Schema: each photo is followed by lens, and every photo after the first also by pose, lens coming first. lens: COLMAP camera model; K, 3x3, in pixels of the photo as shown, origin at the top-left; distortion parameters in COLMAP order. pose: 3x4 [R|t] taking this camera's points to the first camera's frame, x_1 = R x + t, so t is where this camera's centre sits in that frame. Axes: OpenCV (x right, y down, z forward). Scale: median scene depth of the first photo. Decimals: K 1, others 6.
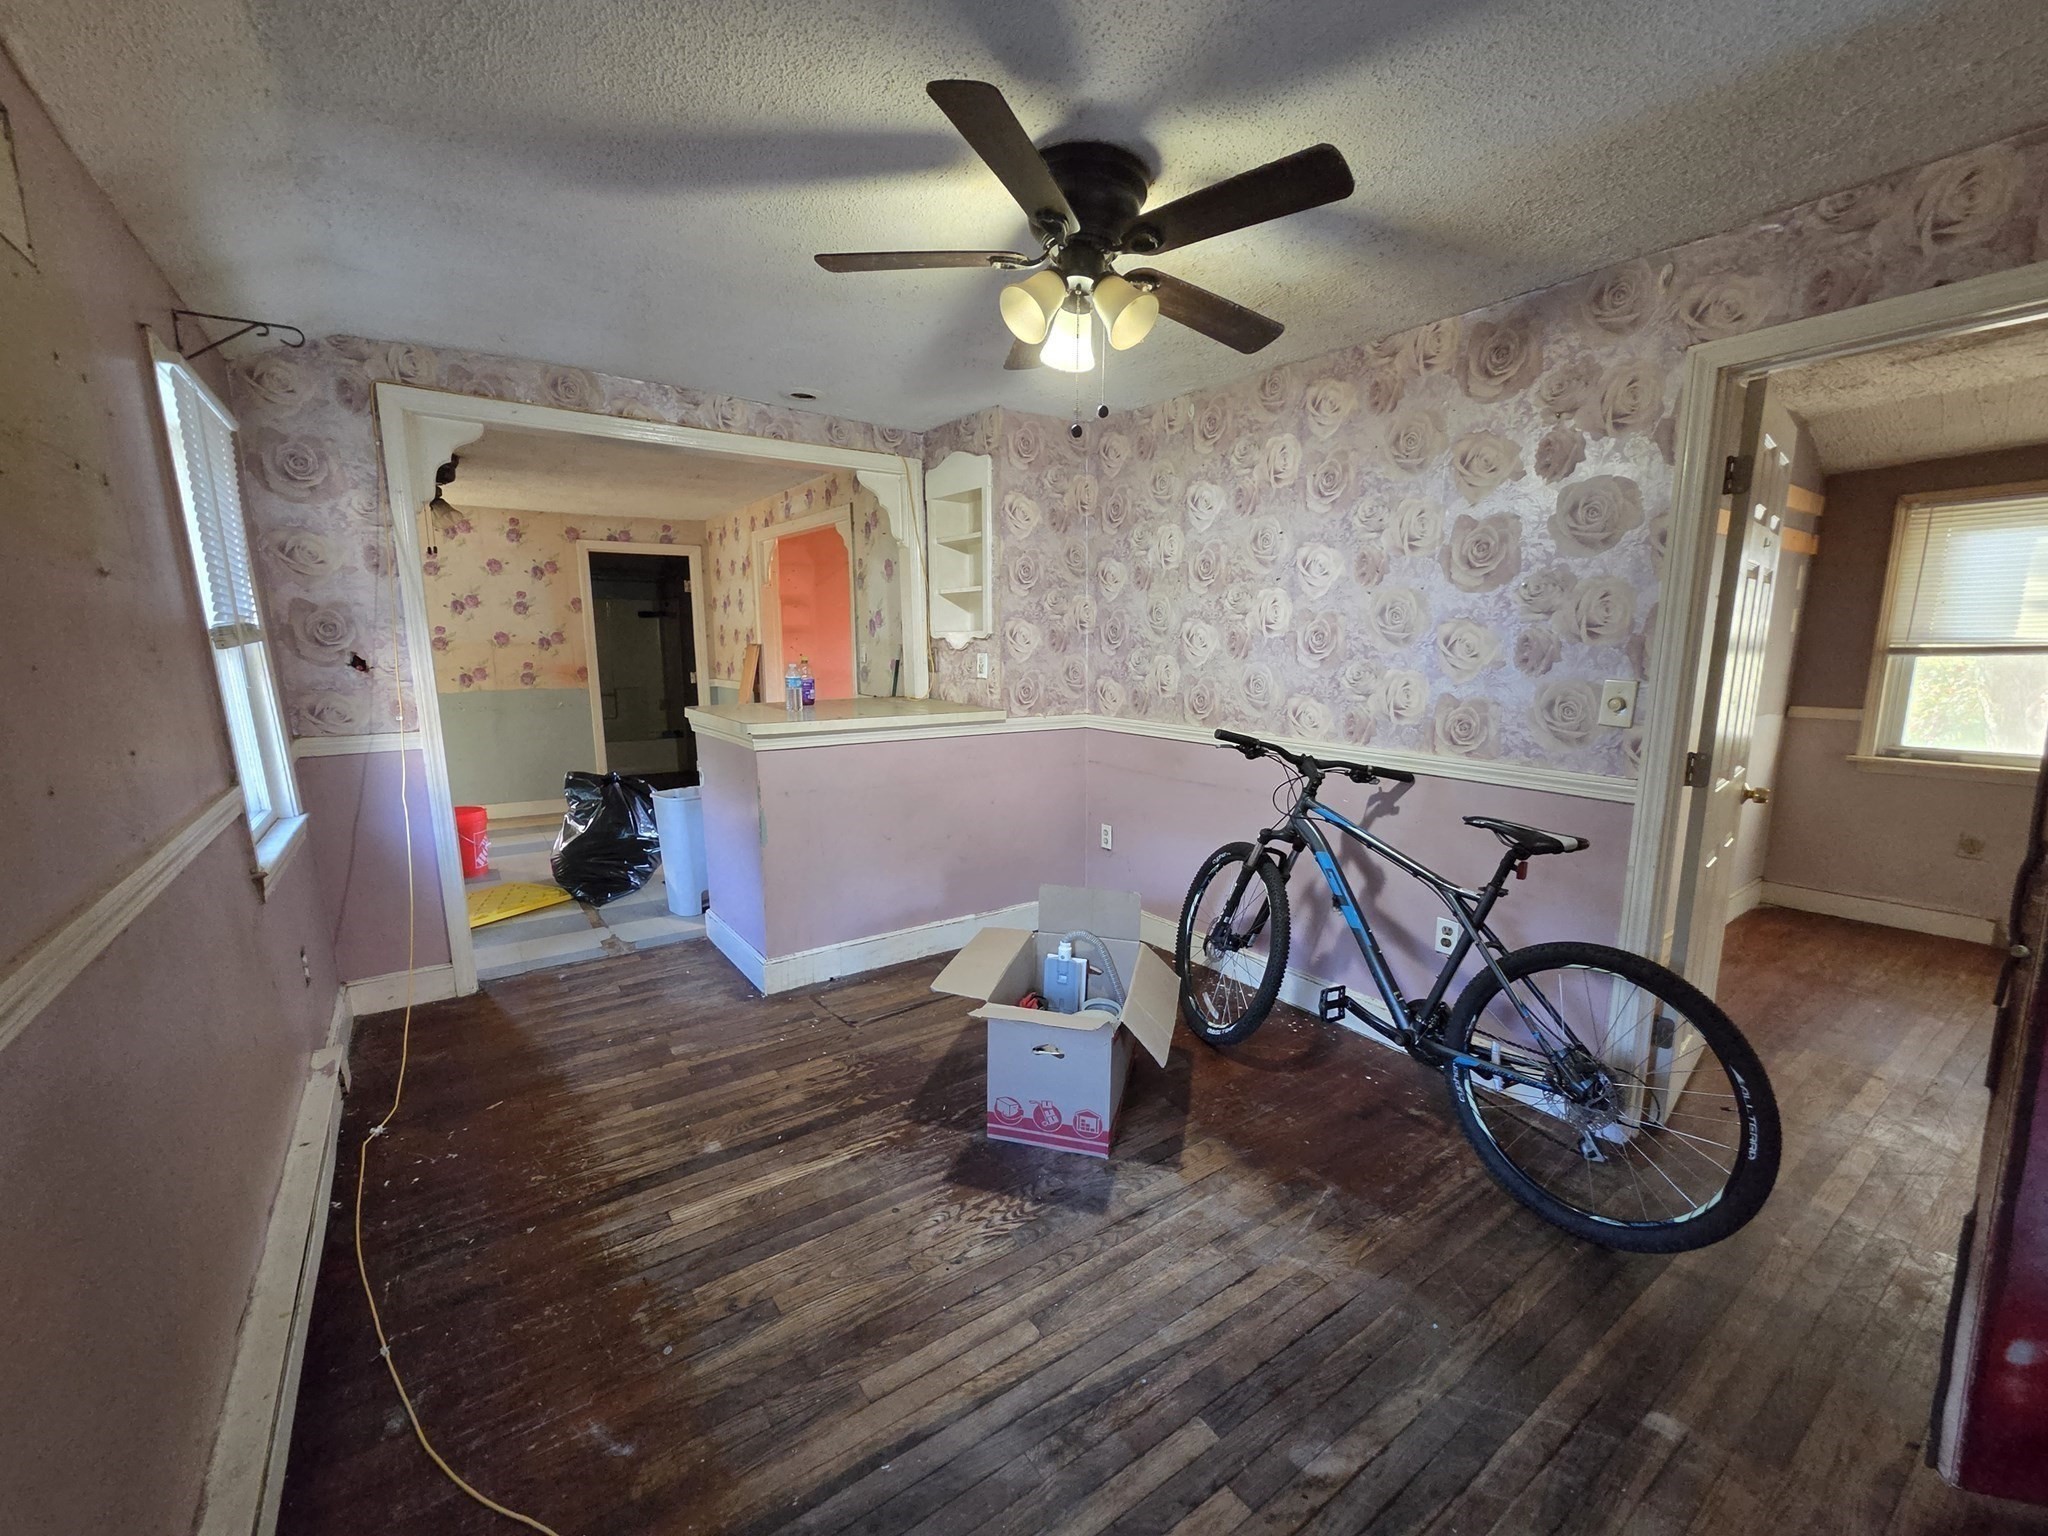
lens RADIAL K [[835.8, 0, 1026.4], [0, 835.8, 776.3], [0, 0, 1]] dist [0.002384, 0.000207]
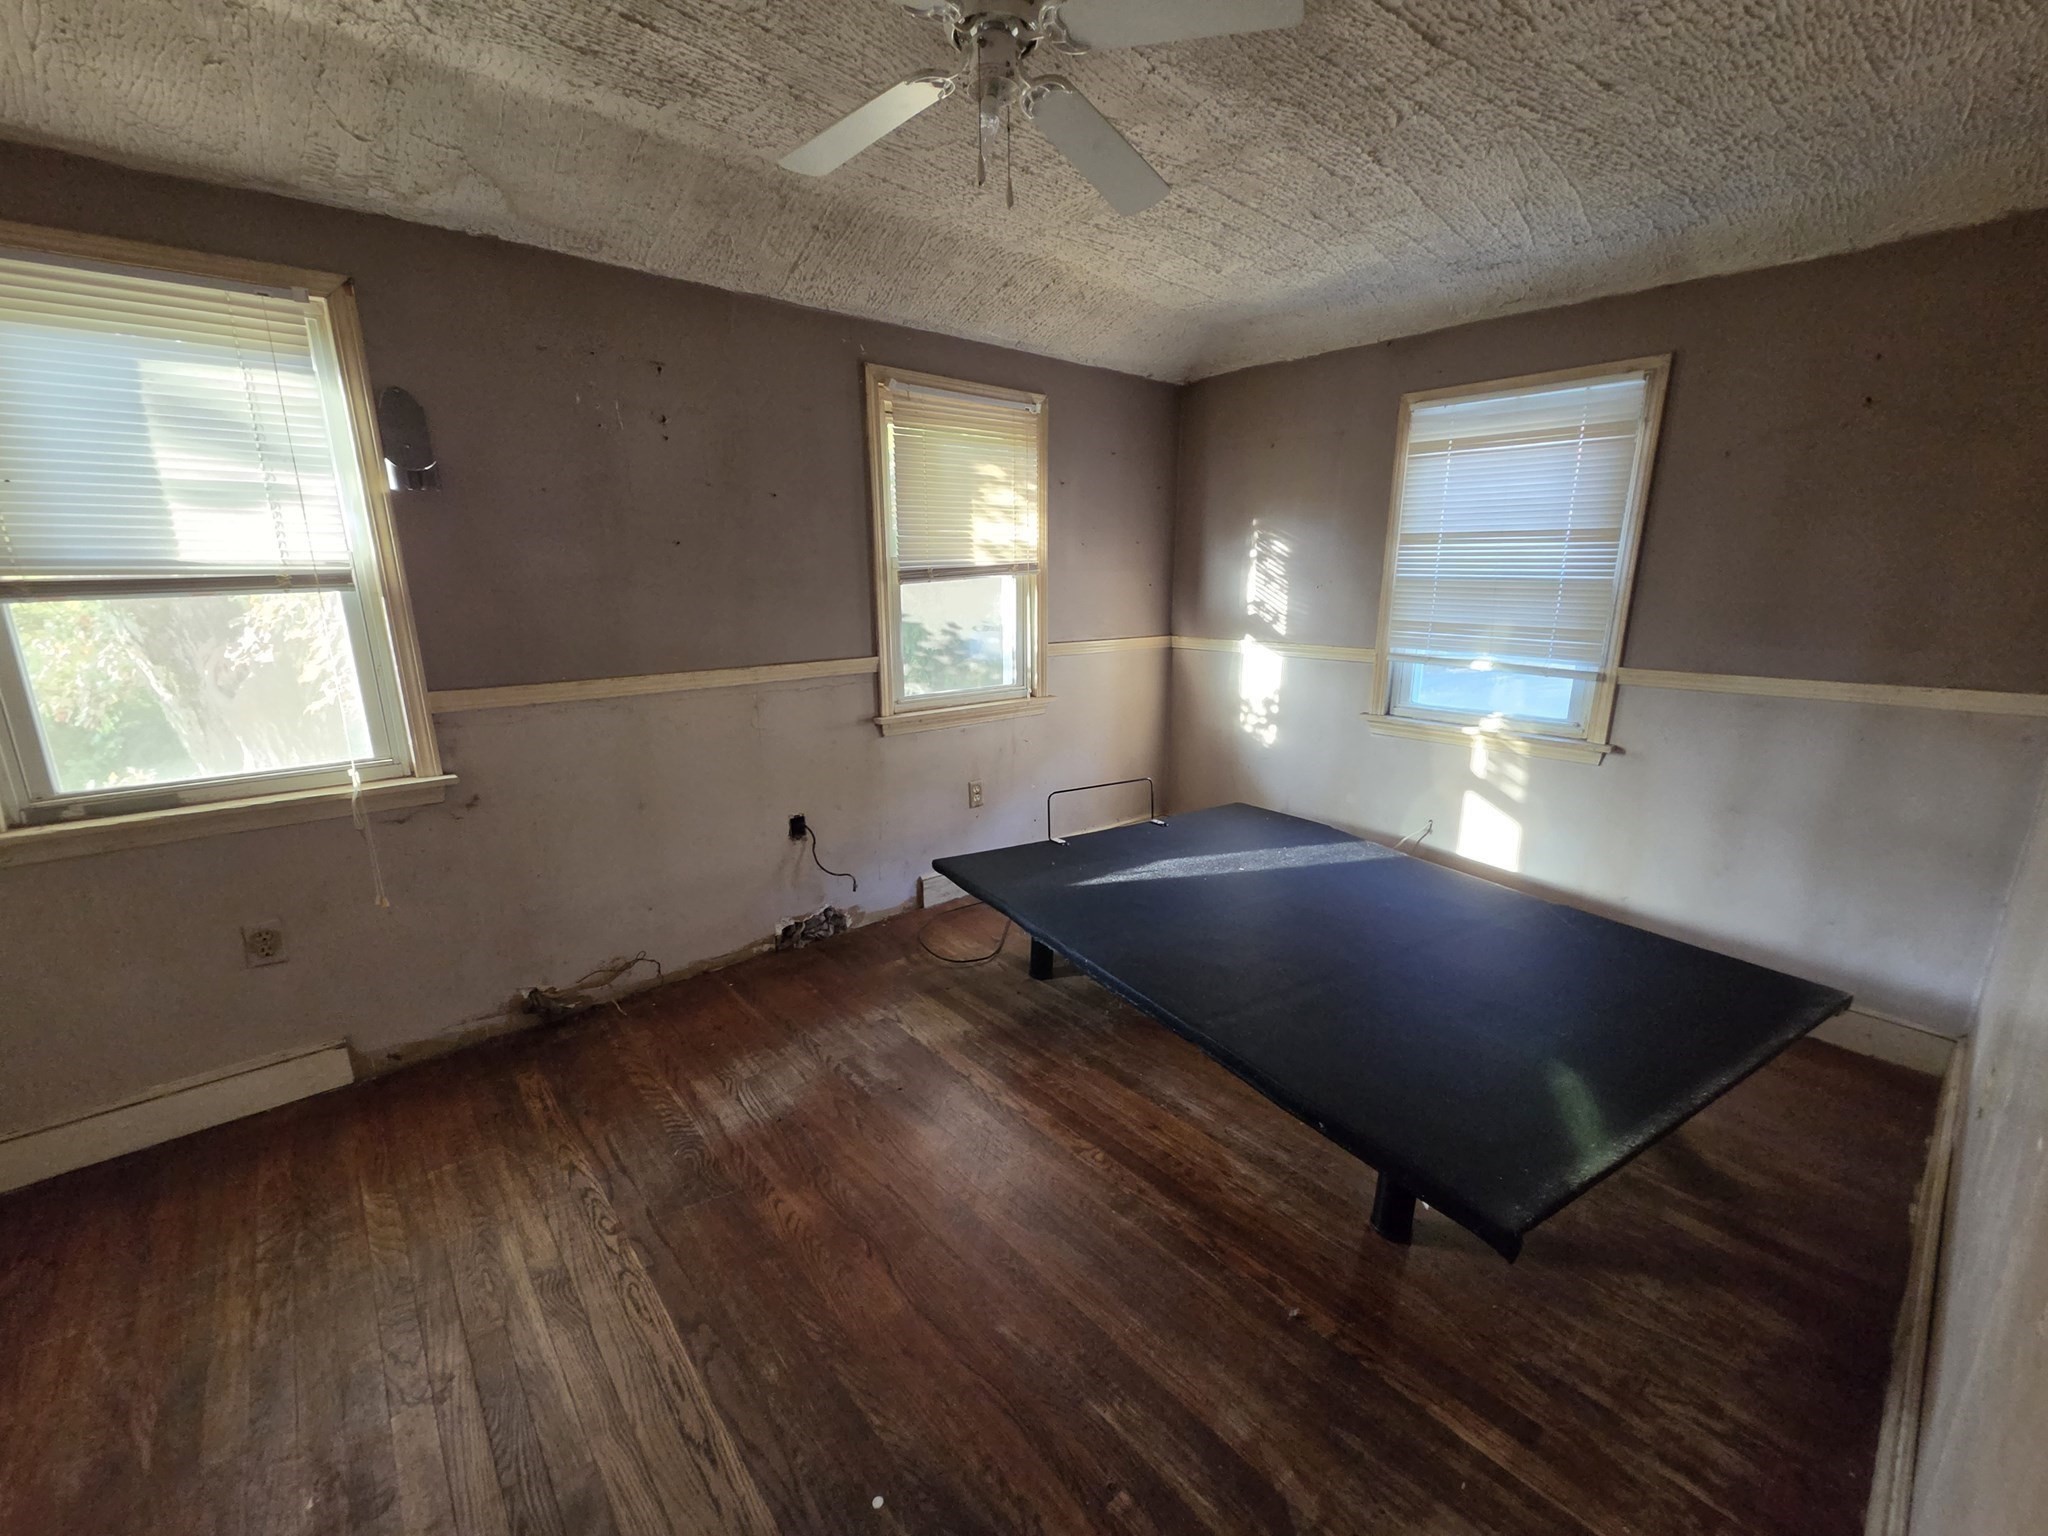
lens RADIAL K [[835.8, 0, 1027.8], [0, 835.8, 774.5], [0, 0, 1]] dist [0.002384, 0.000207]
pose [[-0.108168, -0.238591, 0.965077, 0.516290], [0.163370, 0.953309, 0.253992, -0.083305], [-0.980617, 0.185138, -0.064139, 0.475872]]
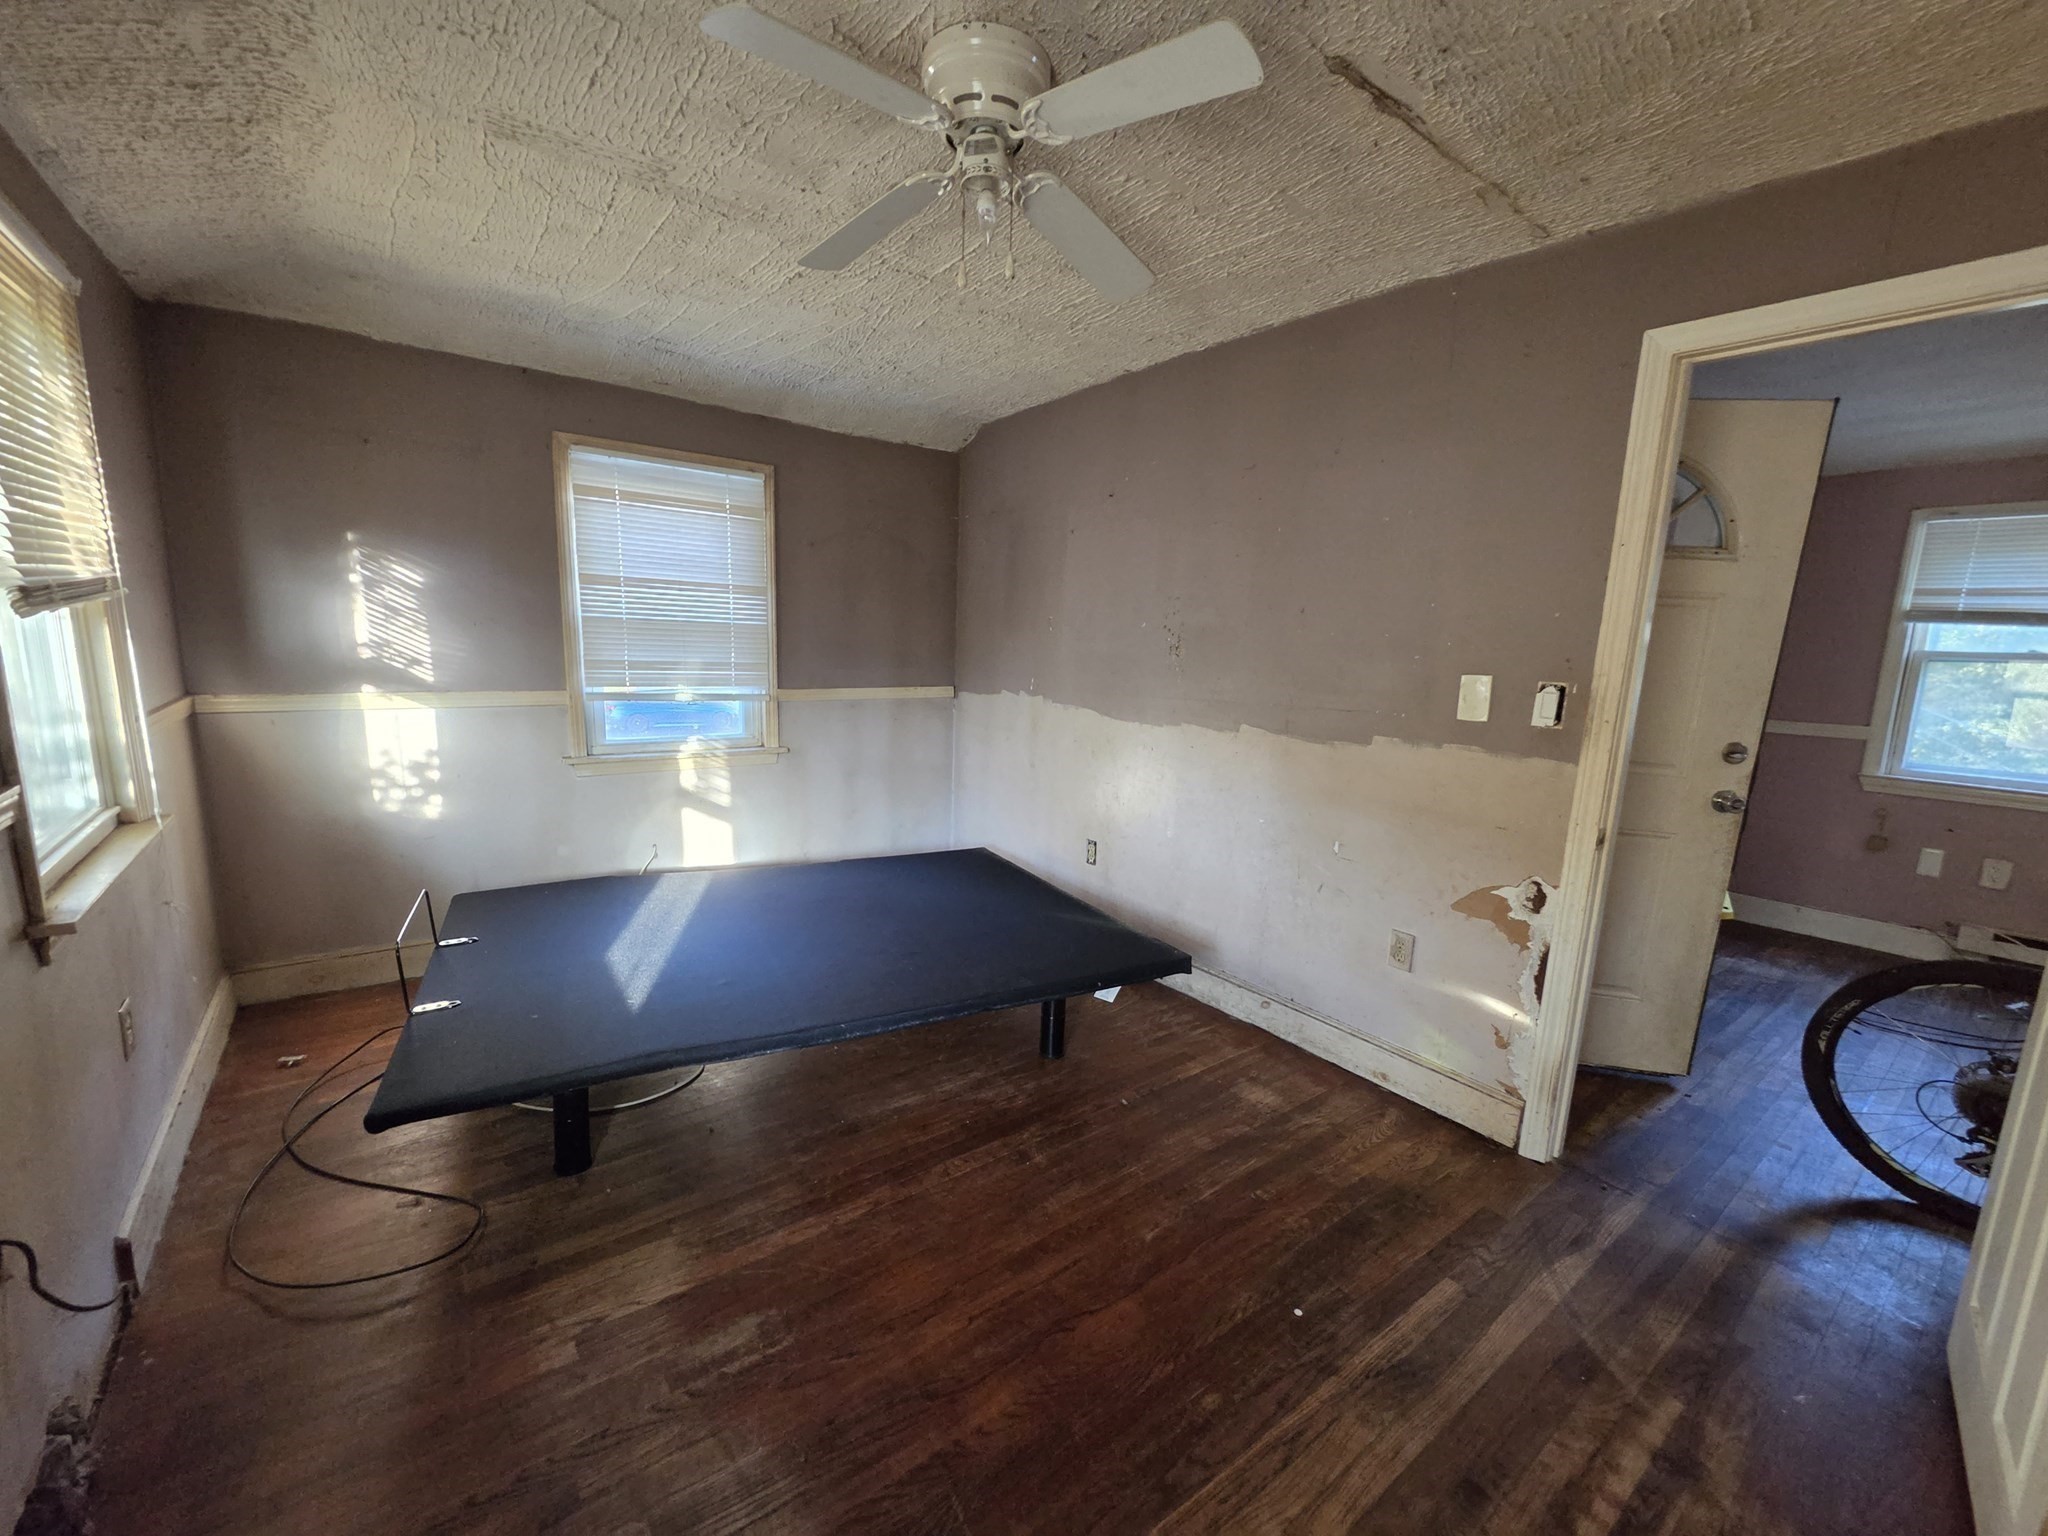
lens RADIAL K [[835.8, 0, 1027.5], [0, 835.8, 770.4], [0, 0, 1]] dist [0.002384, 0.000207]
pose [[-0.998280, -0.038262, -0.044411, 1.059343], [-0.050706, 0.943768, 0.326696, -0.169221], [0.029413, 0.328386, -0.944086, 0.997110]]
